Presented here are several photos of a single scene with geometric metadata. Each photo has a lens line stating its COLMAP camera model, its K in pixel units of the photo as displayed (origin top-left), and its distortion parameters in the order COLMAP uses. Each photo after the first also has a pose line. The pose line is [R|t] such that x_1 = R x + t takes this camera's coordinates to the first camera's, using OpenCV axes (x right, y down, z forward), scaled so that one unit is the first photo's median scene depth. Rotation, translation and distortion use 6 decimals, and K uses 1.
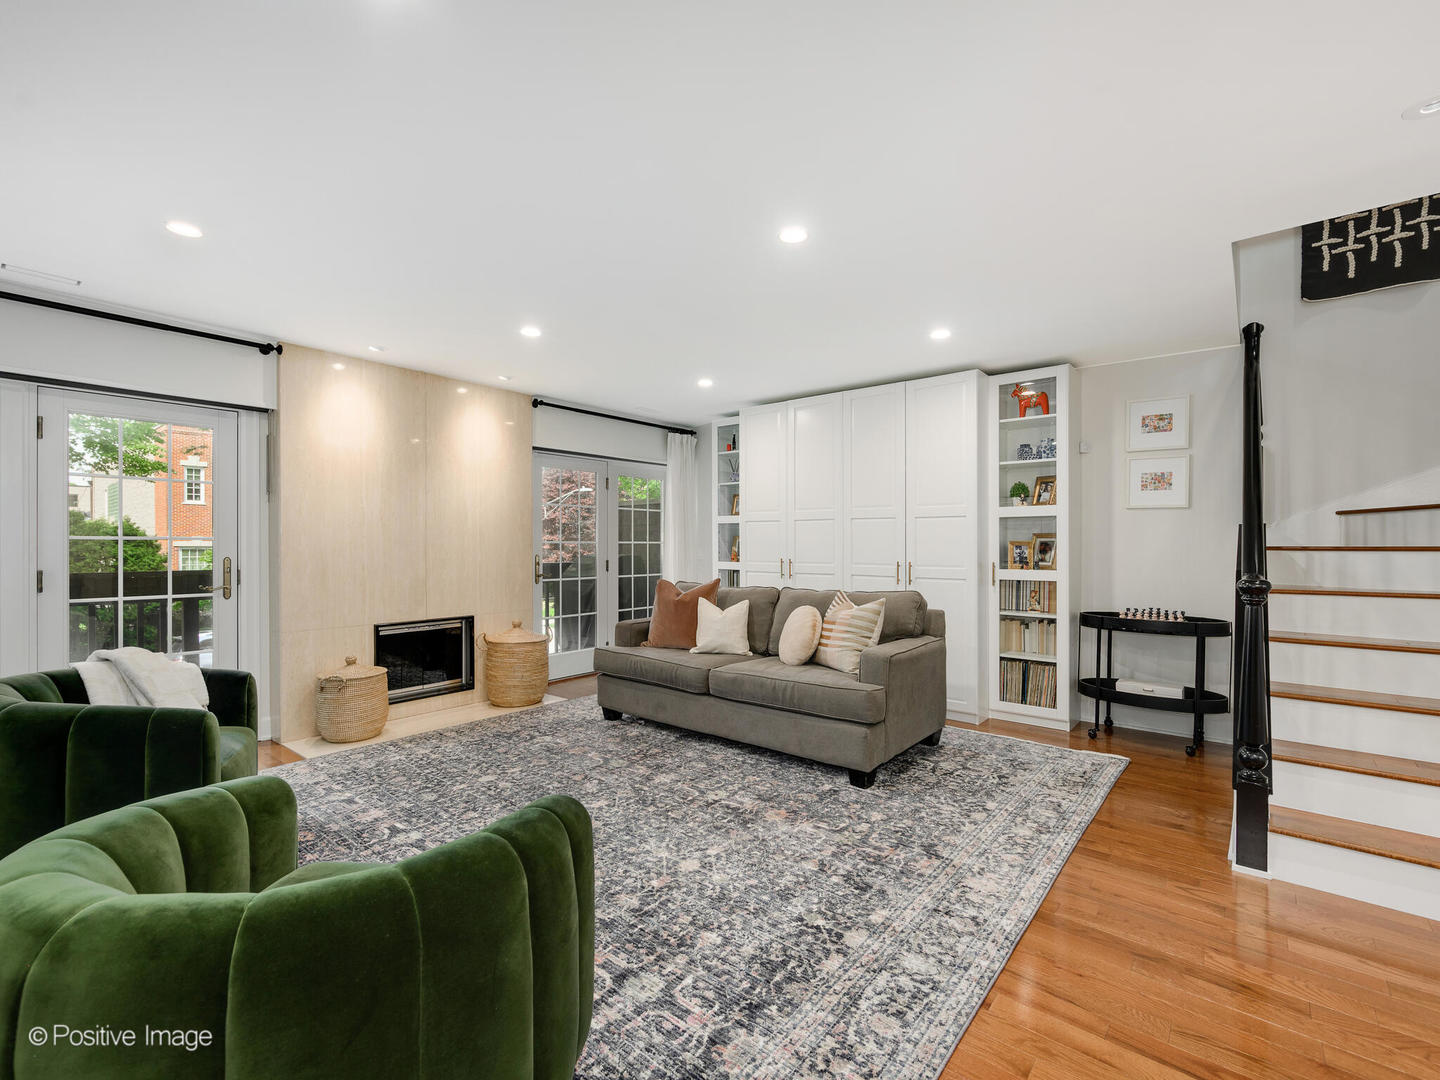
lens RADIAL K [[646.1, 0, 727.4], [0, 646.1, 534.0], [0, 0, 1]] dist [0.000143, -0.000333]
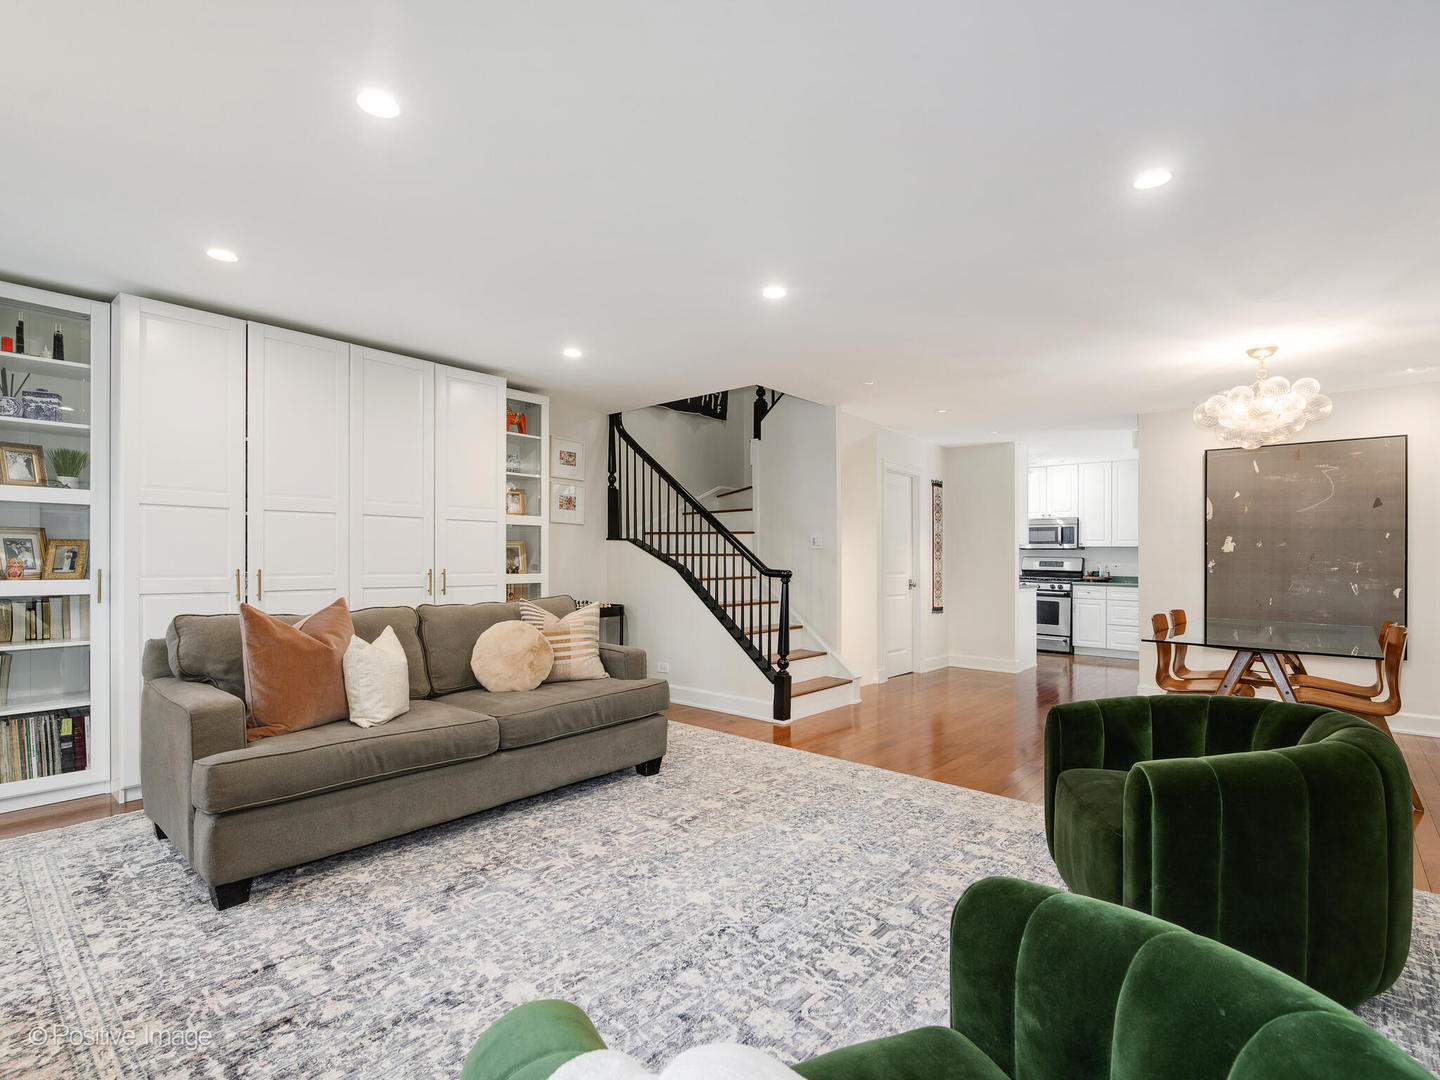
lens RADIAL K [[702.4, 0, 723.0], [0, 702.4, 538.7], [0, 0, 1]] dist [0.004468, -0.001807]
pose [[0.022510, 0.025290, 0.999427, -0.849186], [-0.024009, 0.999405, -0.024748, 0.020629], [-0.999458, -0.023438, 0.023104, 0.750419]]
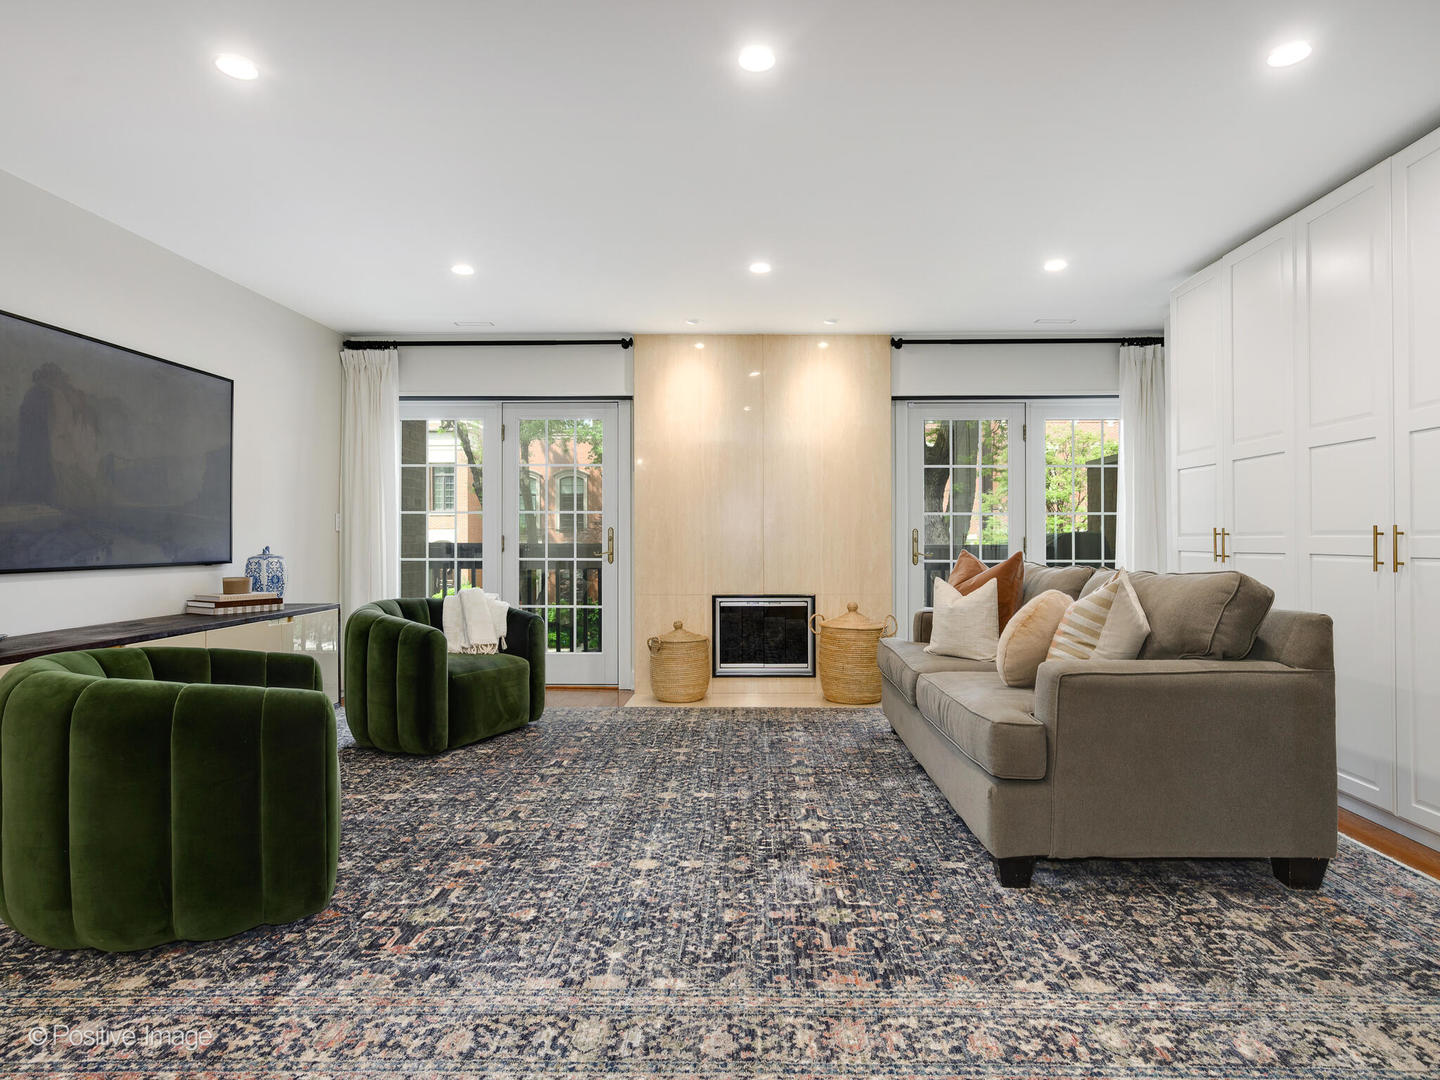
lens RADIAL K [[815.5, 0, 731.0], [0, 815.5, 532.2], [0, 0, 1]] dist [-0.001465, -0.001131]
pose [[0.614160, -0.008192, -0.789139, 0.569696], [0.013569, 0.999908, 0.000180, 0.050541], [0.789065, -0.010818, 0.614215, 0.286300]]
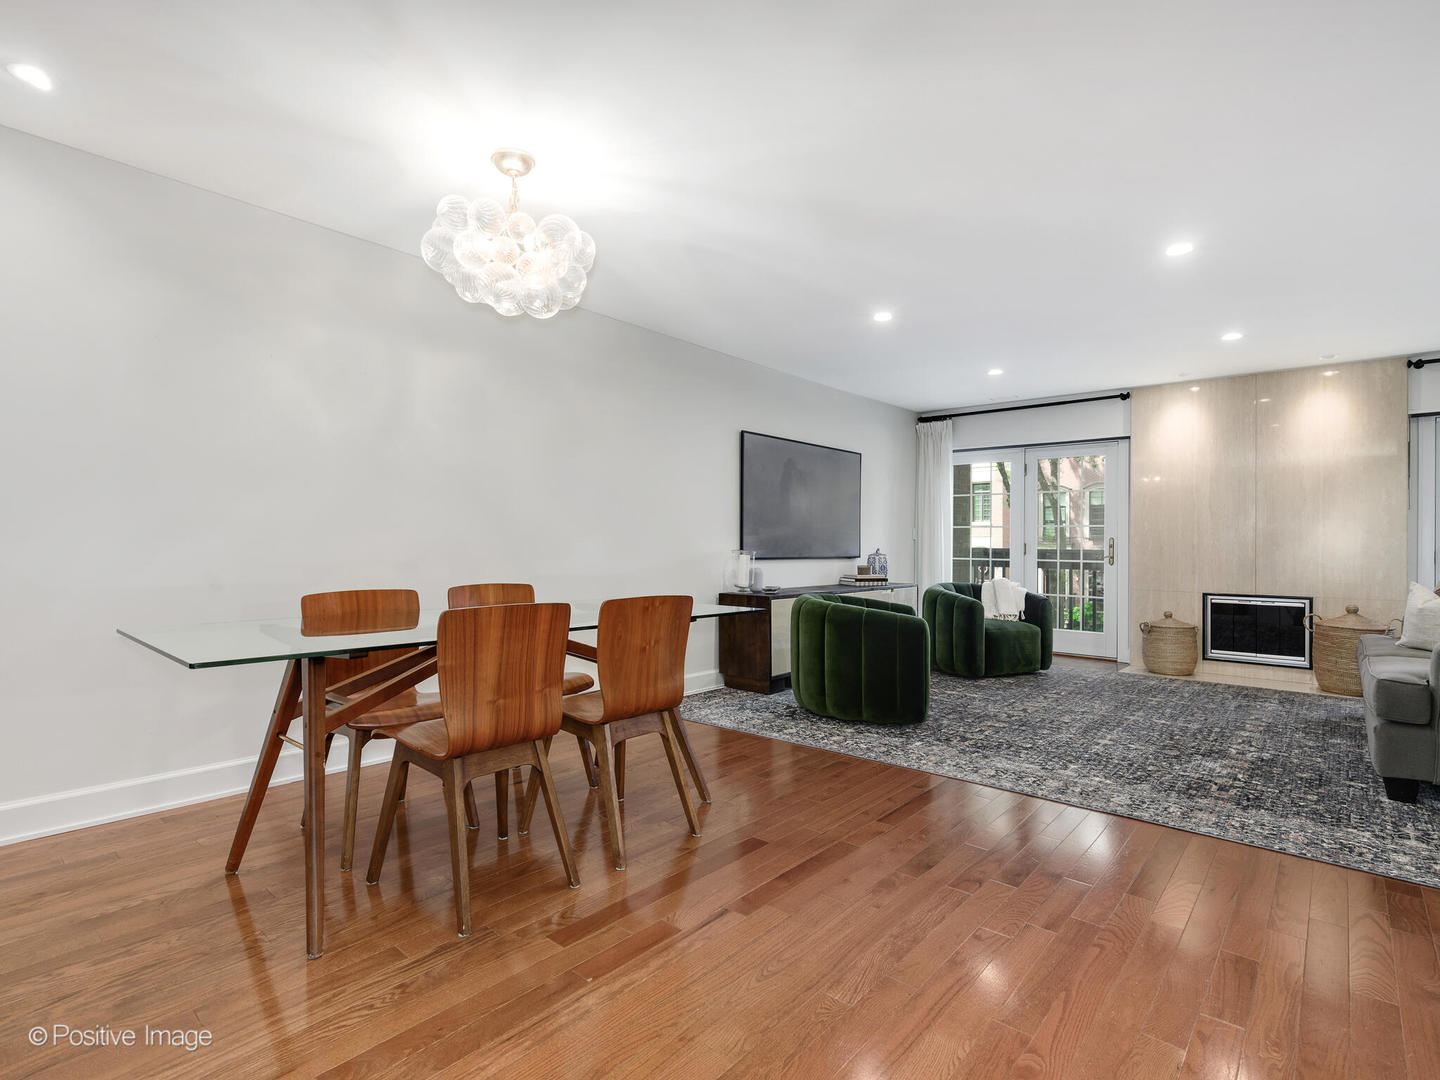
lens RADIAL K [[702.4, 0, 715.7], [0, 702.4, 538.9], [0, 0, 1]] dist [0.004468, -0.001807]
pose [[-0.039219, -0.007718, -0.999201, 1.001961], [0.005973, 0.999950, -0.007958, 0.050364], [0.999213, -0.006281, -0.039171, 0.140399]]
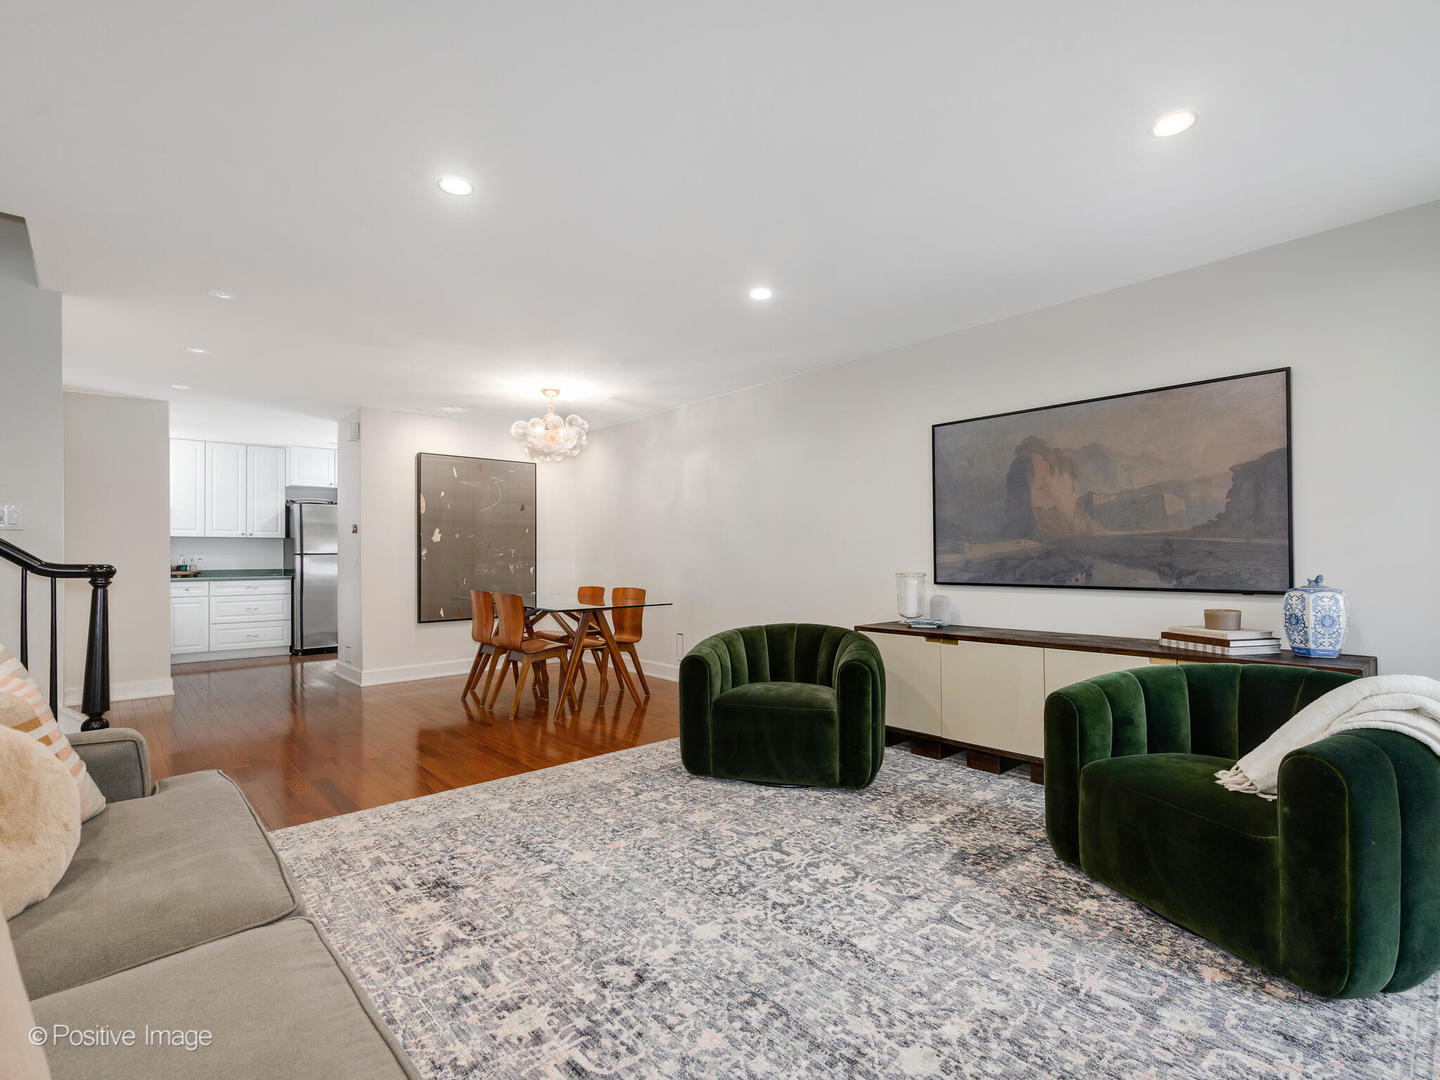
lens RADIAL K [[685.4, 0, 732.9], [0, 685.4, 548.8], [0, 0, 1]] dist [-0.012973, 0.001086]
pose [[-0.990726, 0.007142, 0.135690, -0.281479], [0.003892, 0.999699, -0.024204, 0.048423], [-0.135823, -0.023451, -0.990456, 1.321272]]
